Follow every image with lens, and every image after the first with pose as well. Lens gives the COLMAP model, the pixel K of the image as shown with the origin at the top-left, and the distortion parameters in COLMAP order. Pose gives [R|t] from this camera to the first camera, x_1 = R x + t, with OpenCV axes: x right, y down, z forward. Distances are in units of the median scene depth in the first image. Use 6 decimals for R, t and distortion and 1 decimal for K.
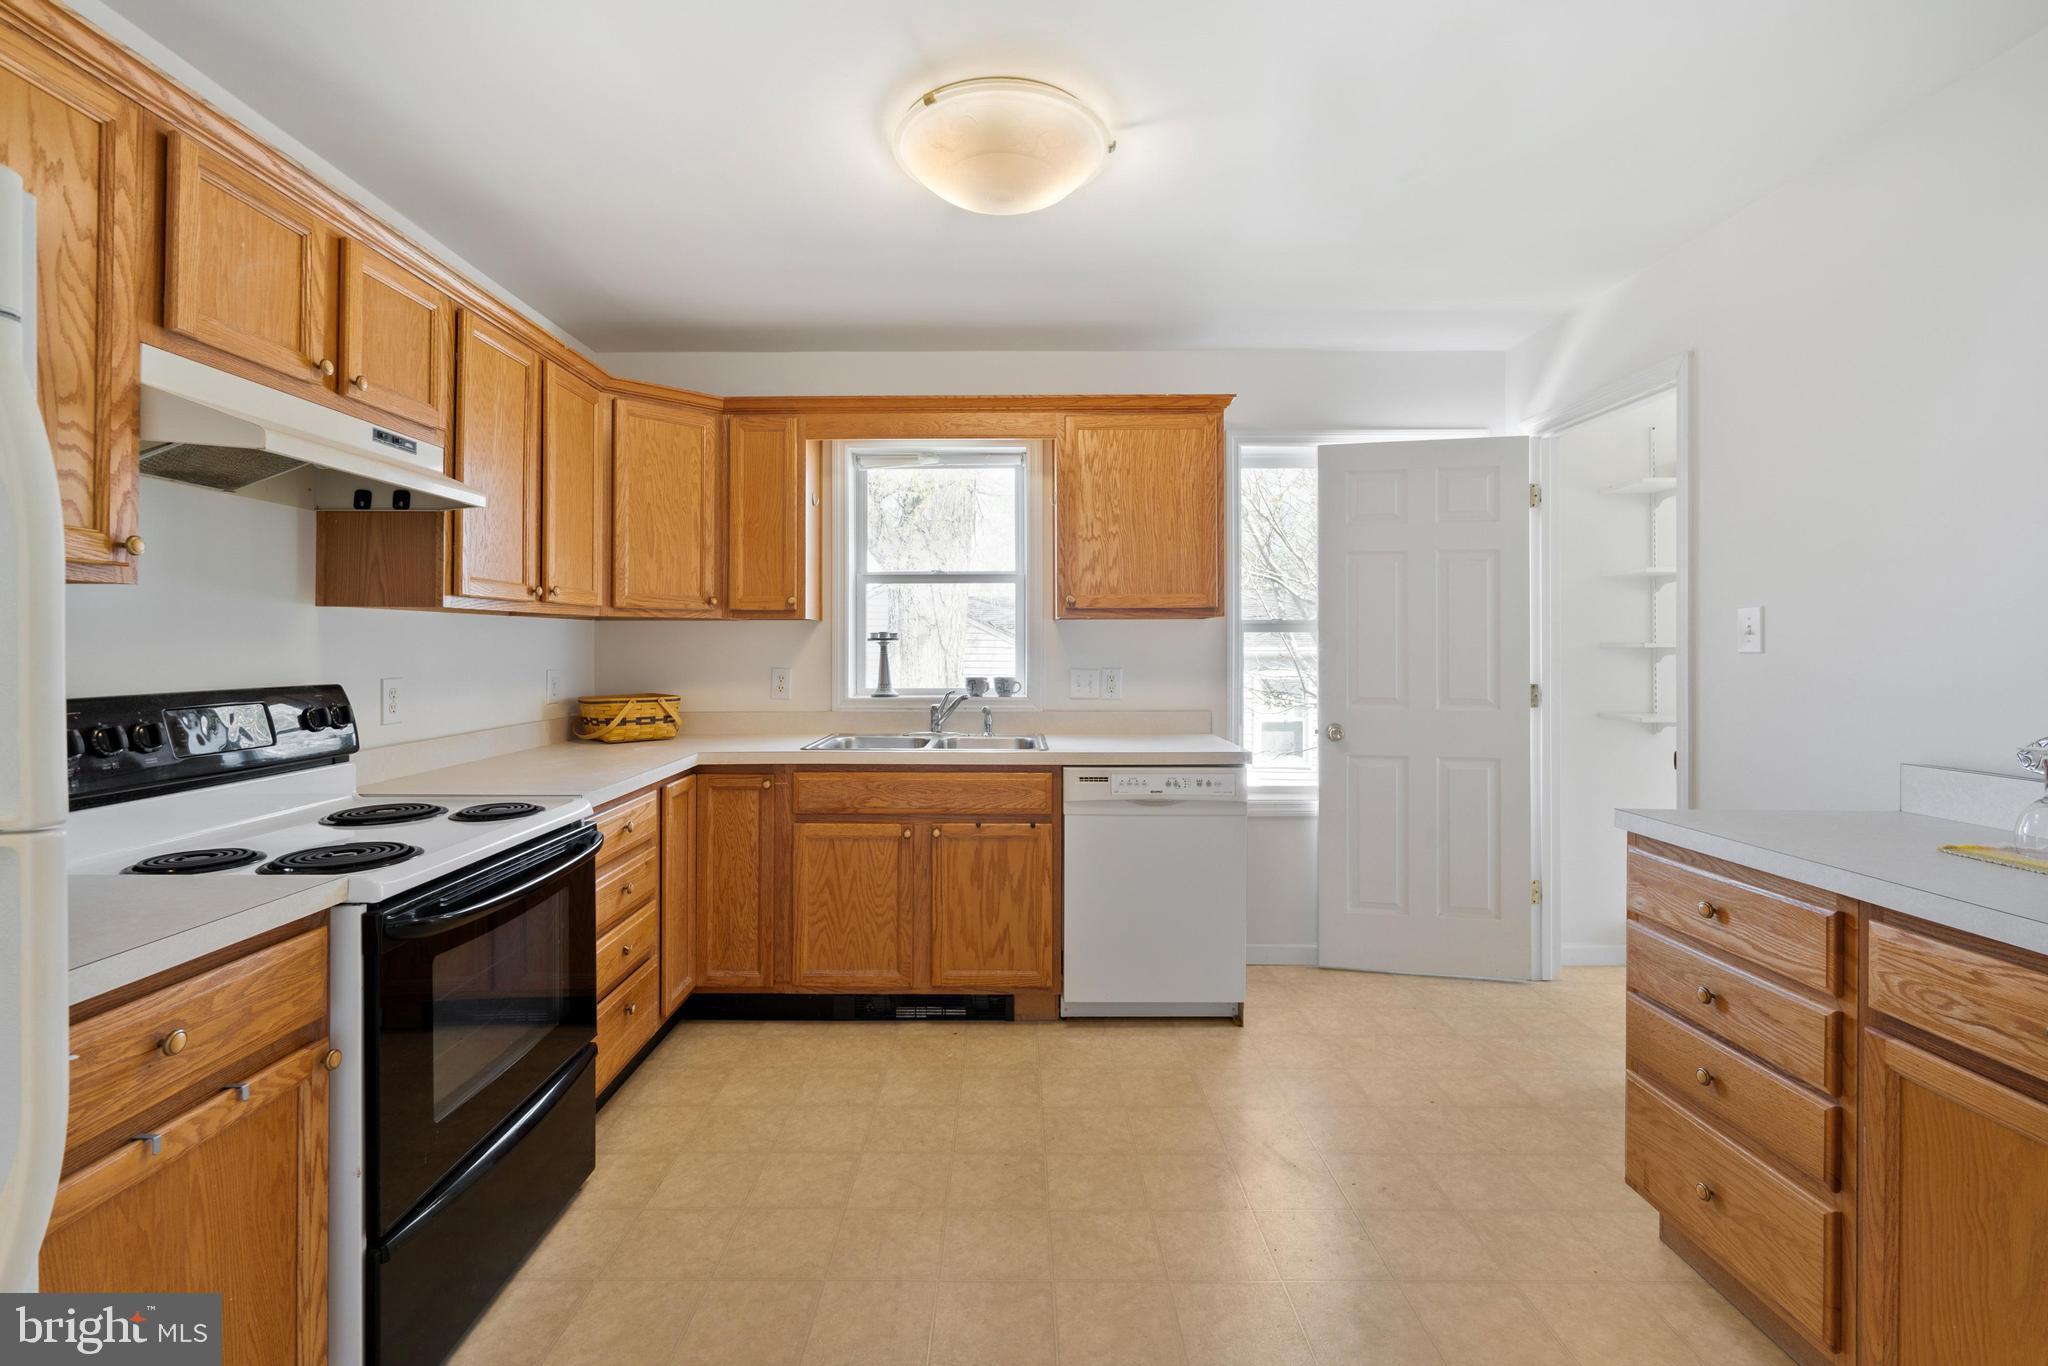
lens RADIAL K [[882.3, 0, 1021.5], [0, 882.3, 646.5], [0, 0, 1]] dist [-0.000500, -0.000059]
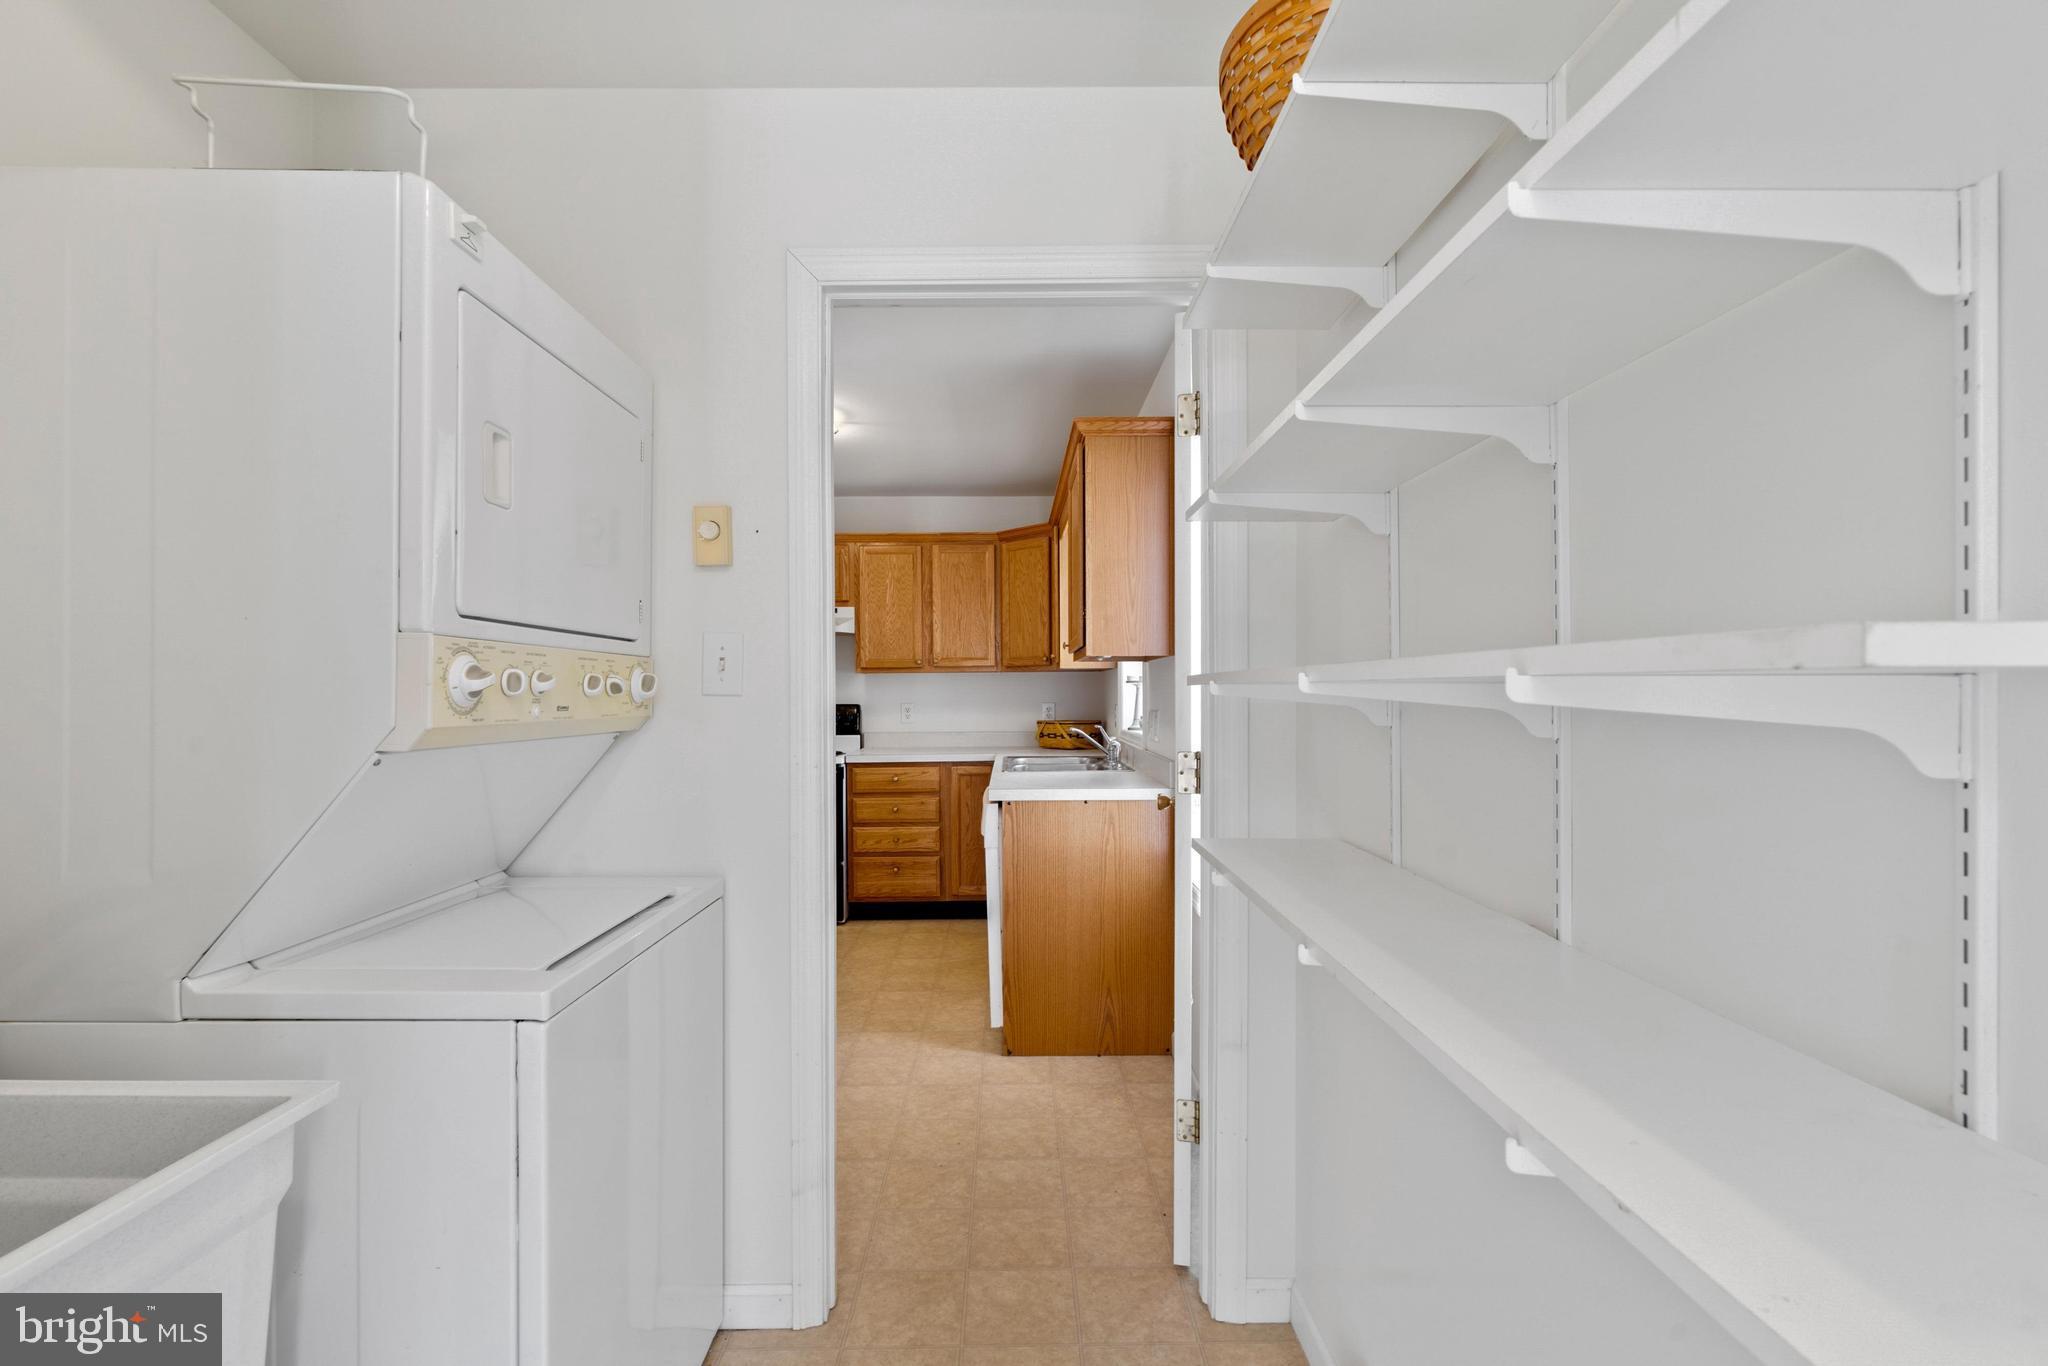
lens RADIAL K [[918.4, 0, 1013.0], [0, 918.4, 696.6], [0, 0, 1]] dist [0.000683, 0.000171]
pose [[0.001610, 0.007544, -0.999970, 1.388367], [0.003554, 0.999965, 0.007550, 0.002040], [0.999992, -0.003566, 0.001583, 1.062466]]
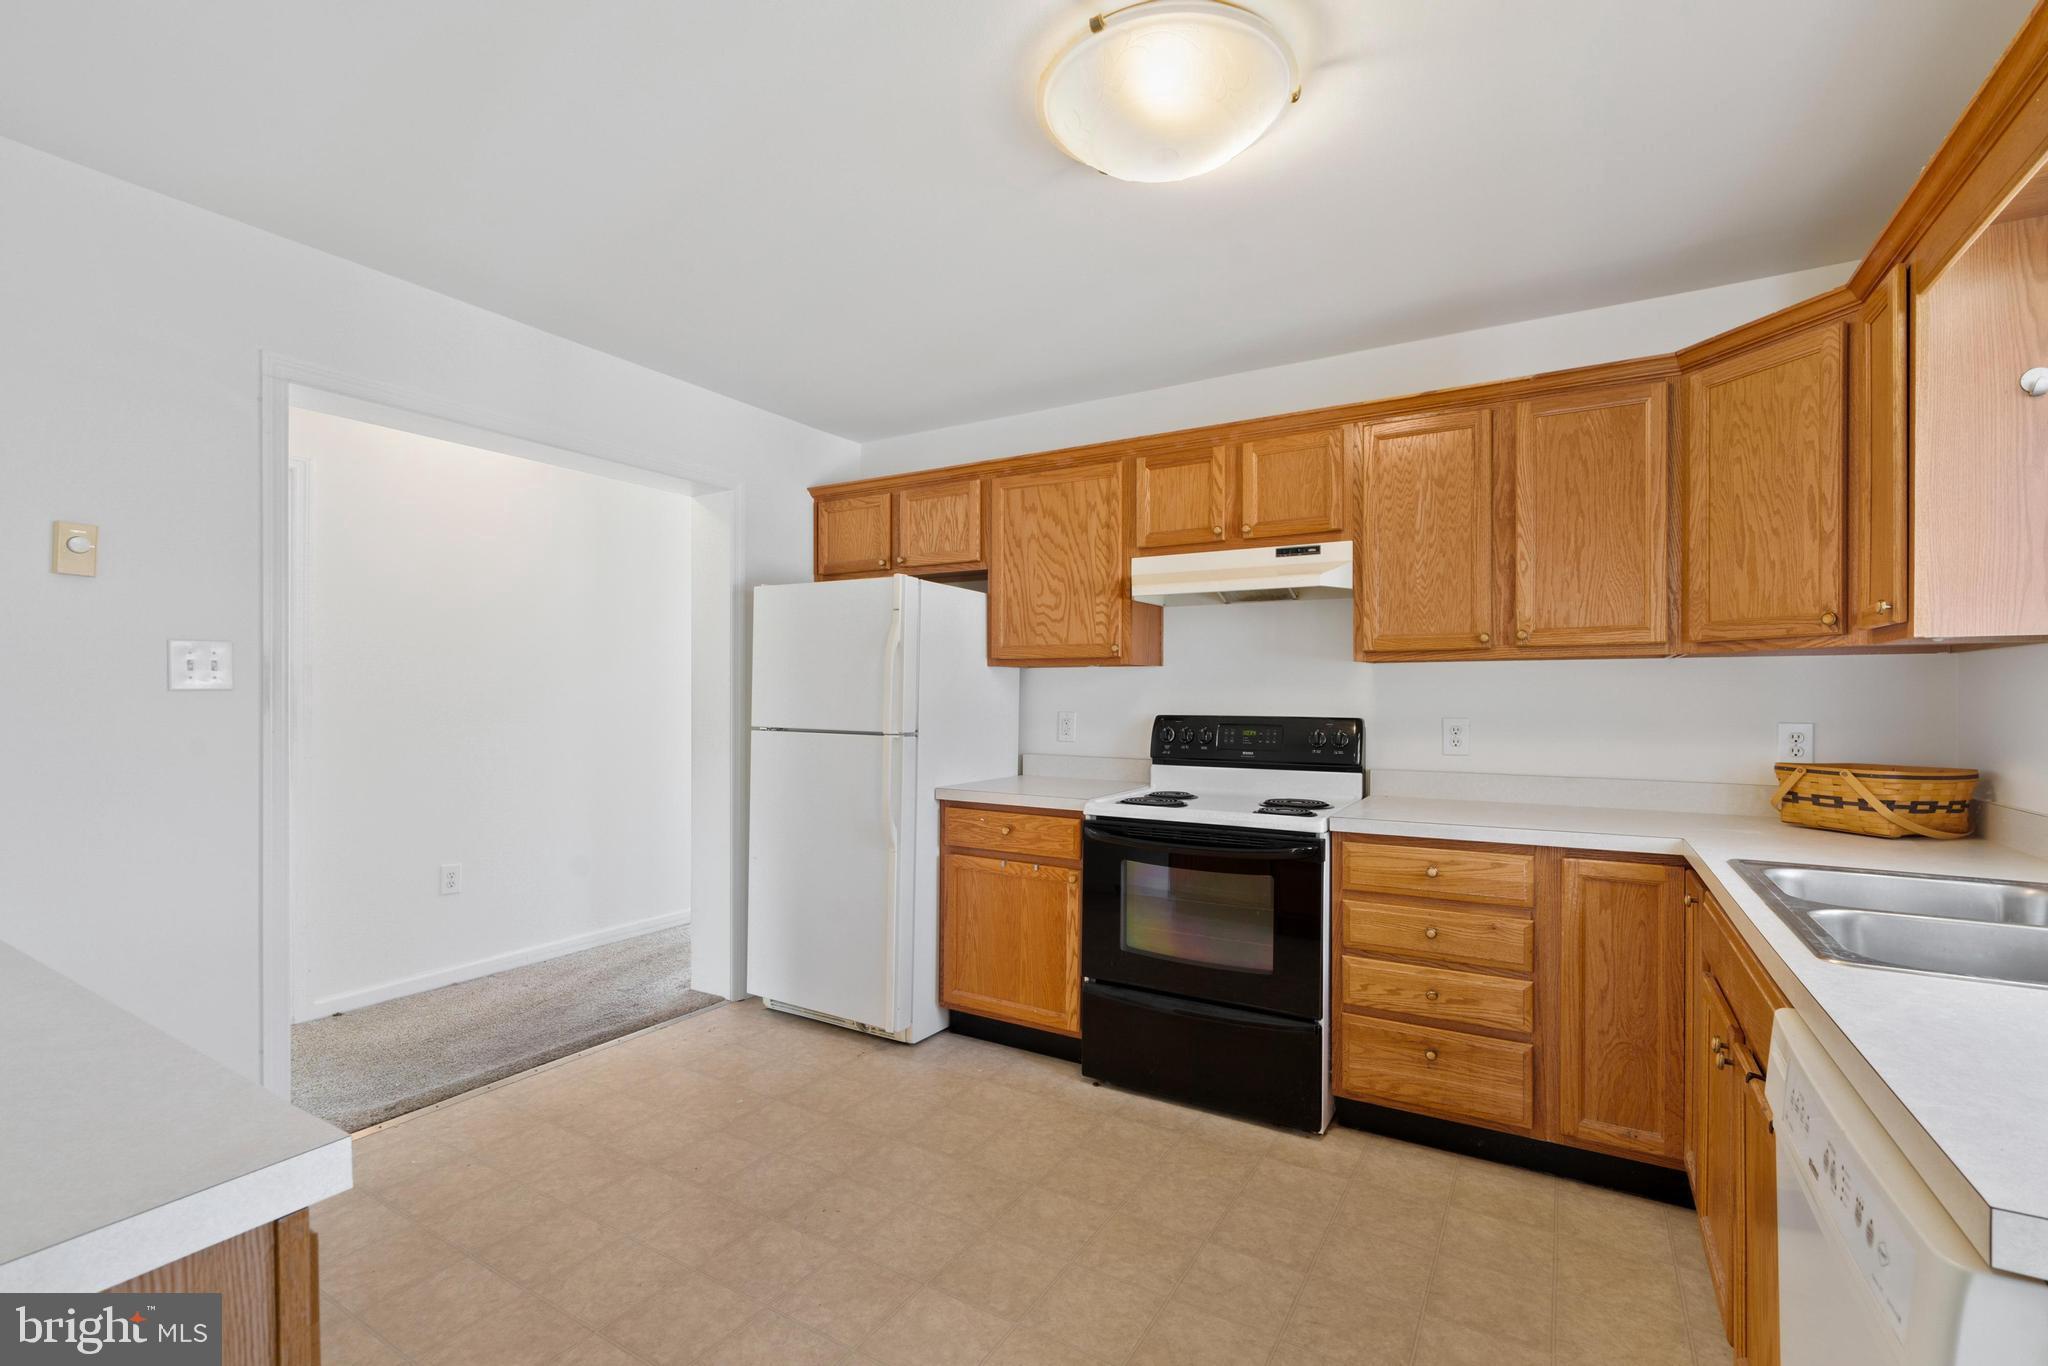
lens RADIAL K [[918.4, 0, 1013.0], [0, 918.4, 696.6], [0, 0, 1]] dist [0.000683, 0.000171]
pose [[-0.519920, 0.002262, -0.854212, 0.577072], [-0.003283, 0.999984, 0.004646, 0.002633], [0.854209, 0.005220, -0.519904, 0.951731]]
